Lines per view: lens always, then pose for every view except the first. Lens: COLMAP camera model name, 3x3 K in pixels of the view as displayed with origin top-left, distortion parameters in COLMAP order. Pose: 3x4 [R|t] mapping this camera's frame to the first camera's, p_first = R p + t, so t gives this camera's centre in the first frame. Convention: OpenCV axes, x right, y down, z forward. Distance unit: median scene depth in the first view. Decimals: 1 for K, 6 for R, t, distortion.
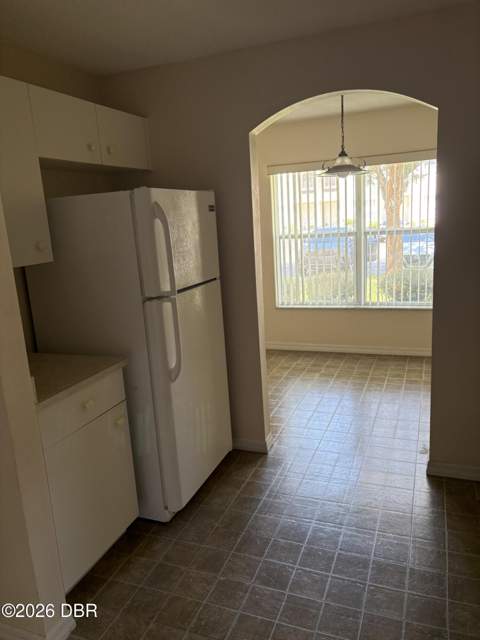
lens RADIAL K [[484.7, 0, 241.6], [0, 484.7, 323.8], [0, 0, 1]] dist [0.026630, -0.004272]
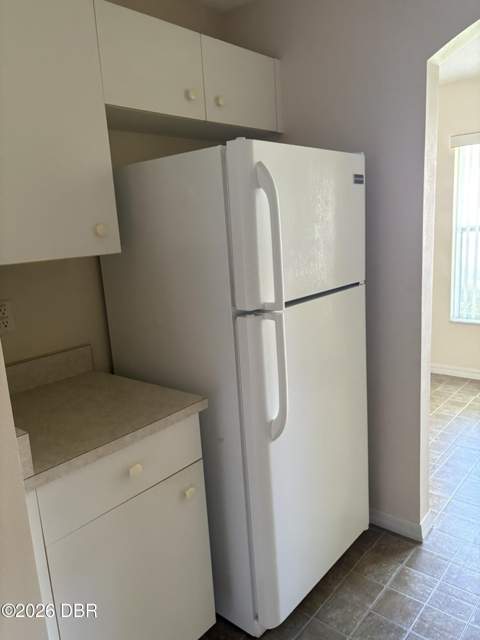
lens RADIAL K [[484.7, 0, 241.6], [0, 484.7, 323.8], [0, 0, 1]] dist [0.026630, -0.004272]
pose [[0.944134, 0.069769, -0.322092, 0.016741], [-0.067141, 0.997557, 0.019274, -0.041845], [0.322650, 0.003428, 0.946512, 0.321894]]
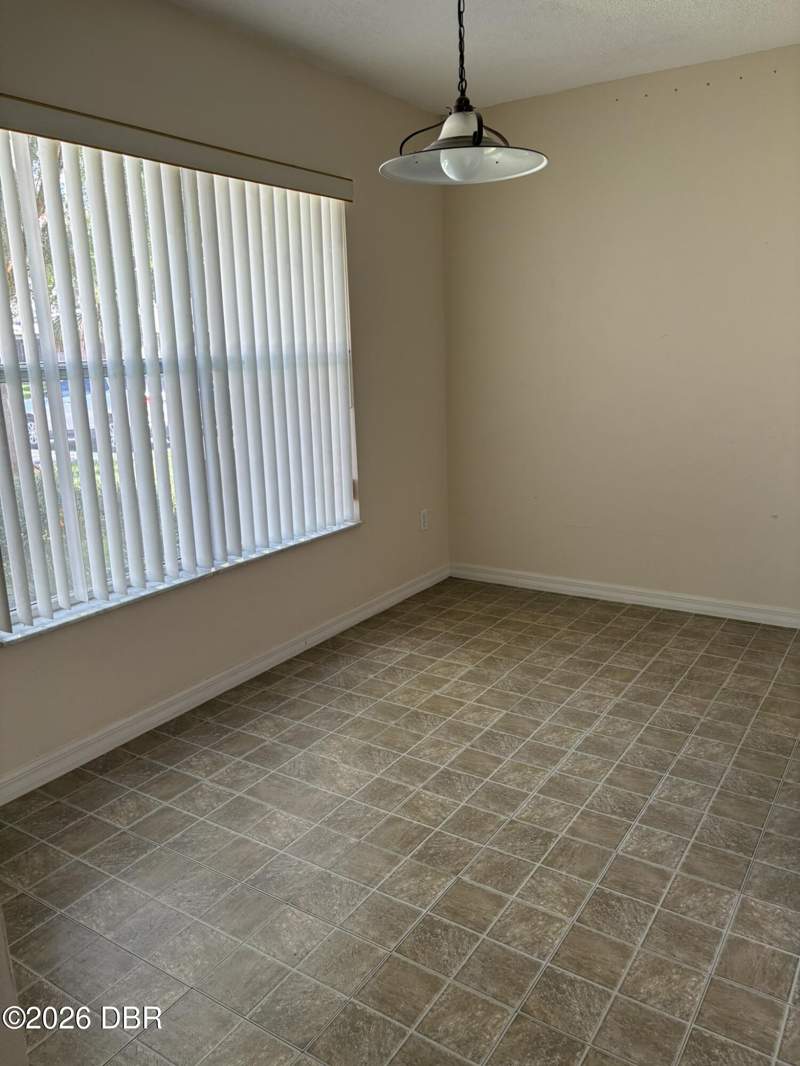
lens RADIAL K [[807.3, 0, 402.6], [0, 807.3, 539.4], [0, 0, 1]] dist [0.026630, -0.004272]
pose [[0.210306, -0.180676, 0.960795, -0.572081], [0.228394, 0.964659, 0.131410, -0.188177], [-0.950583, 0.191803, 0.244139, 1.323532]]
